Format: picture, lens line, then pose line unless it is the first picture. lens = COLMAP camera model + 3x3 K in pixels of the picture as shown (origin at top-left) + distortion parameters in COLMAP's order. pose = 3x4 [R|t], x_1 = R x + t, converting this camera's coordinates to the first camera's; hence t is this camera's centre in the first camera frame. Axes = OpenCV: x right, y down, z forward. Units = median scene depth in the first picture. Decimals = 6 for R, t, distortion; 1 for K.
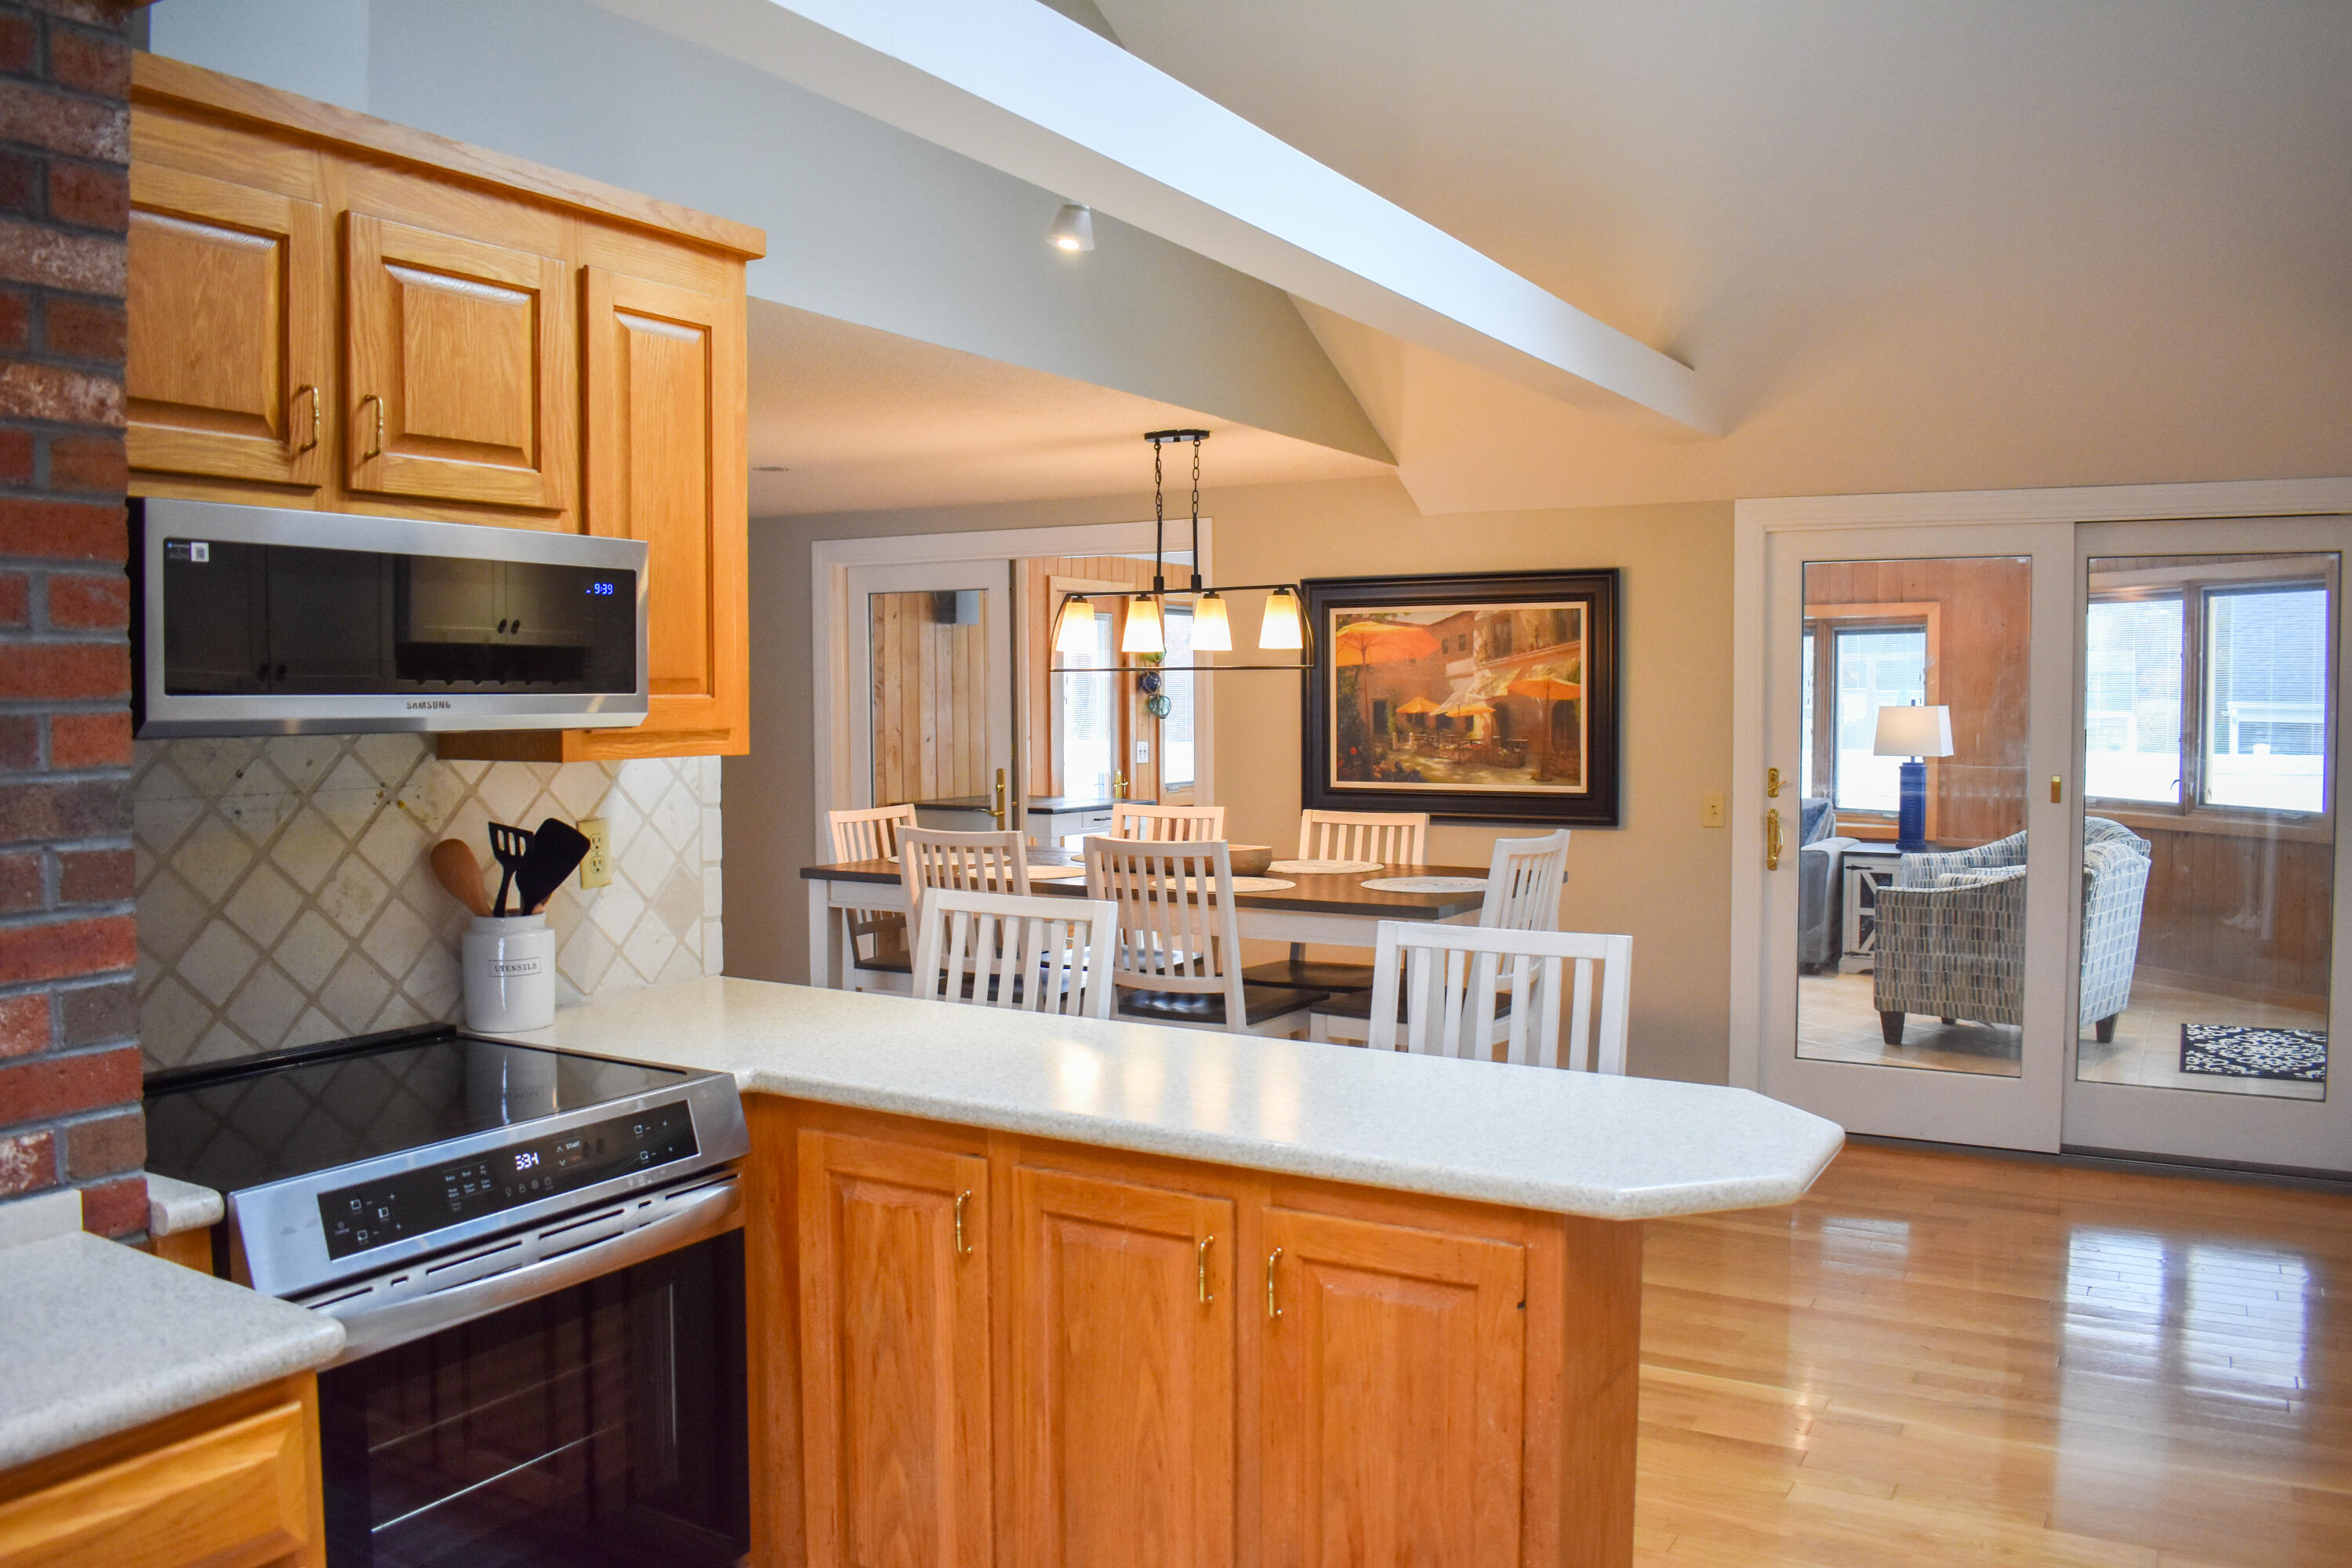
lens RADIAL K [[1845.8, 0, 1177.8], [0, 1845.8, 785.0], [0, 0, 1]] dist [-0.049953, -0.018817]
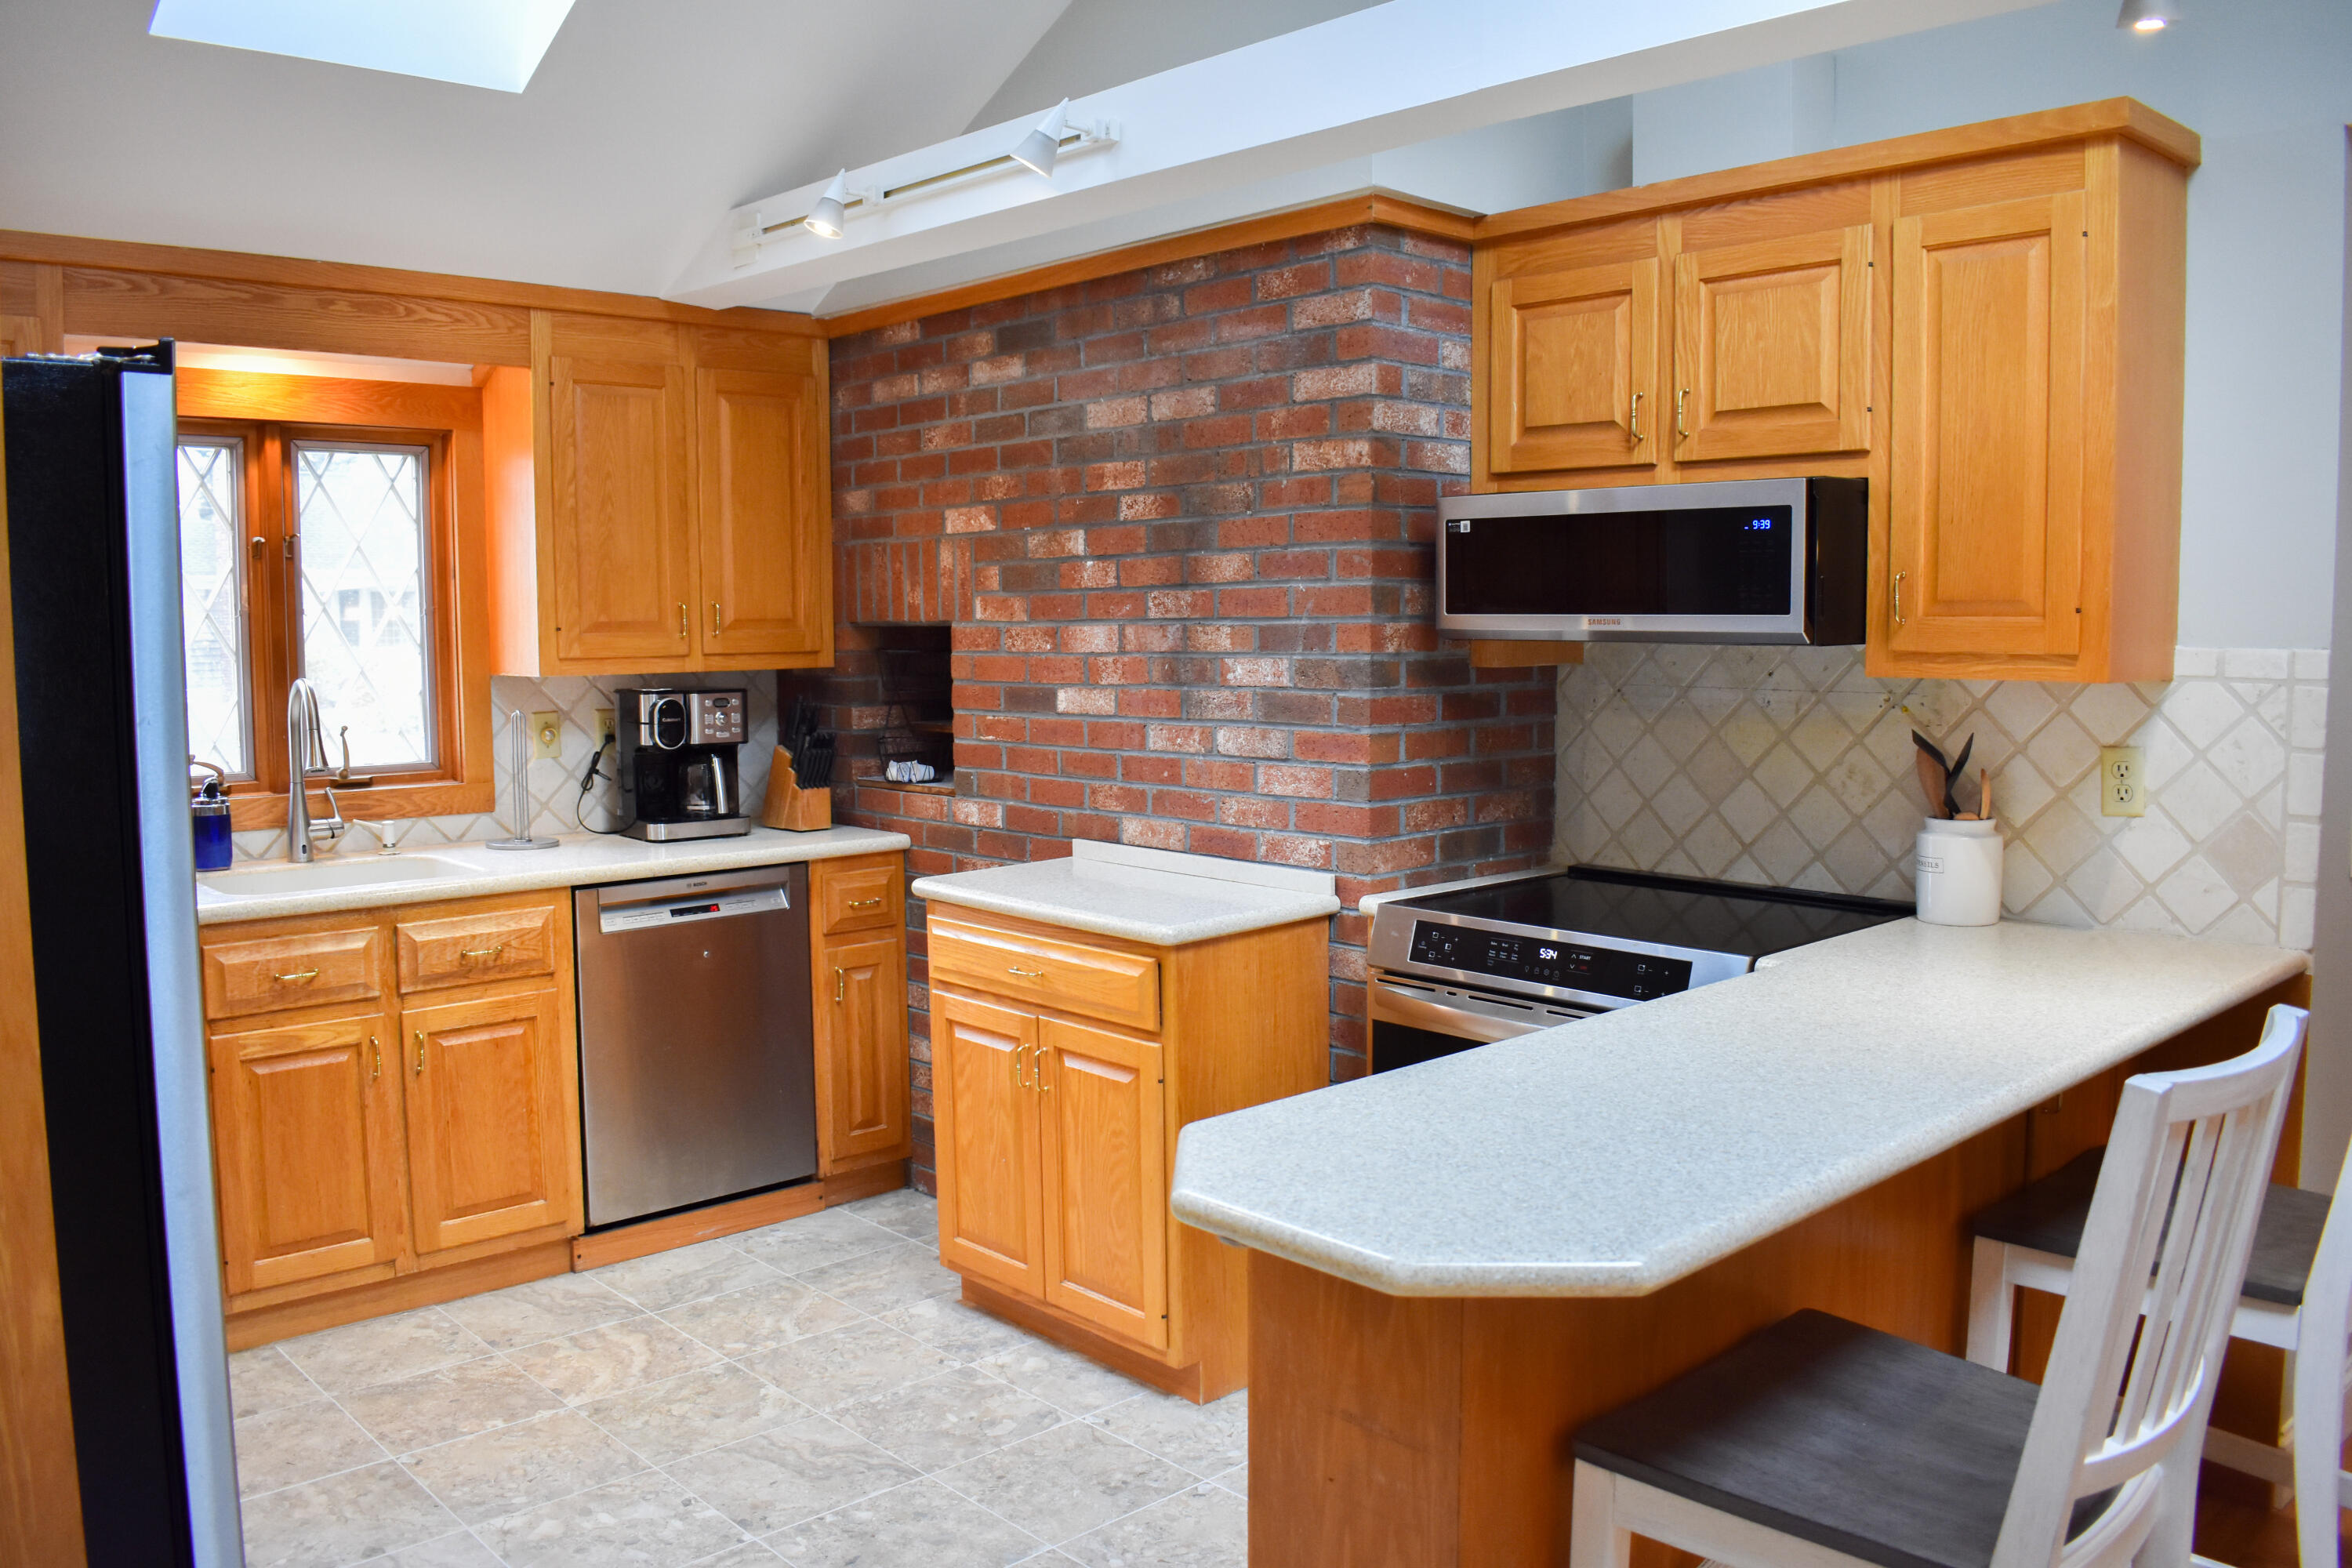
lens RADIAL K [[1845.8, 0, 1172.0], [0, 1845.8, 776.3], [0, 0, 1]] dist [-0.049953, -0.018817]
pose [[-0.279329, 0.087451, -0.956205, 0.889498], [-0.046820, 0.993419, 0.104532, -0.050770], [0.959053, 0.073968, -0.273396, 0.941959]]
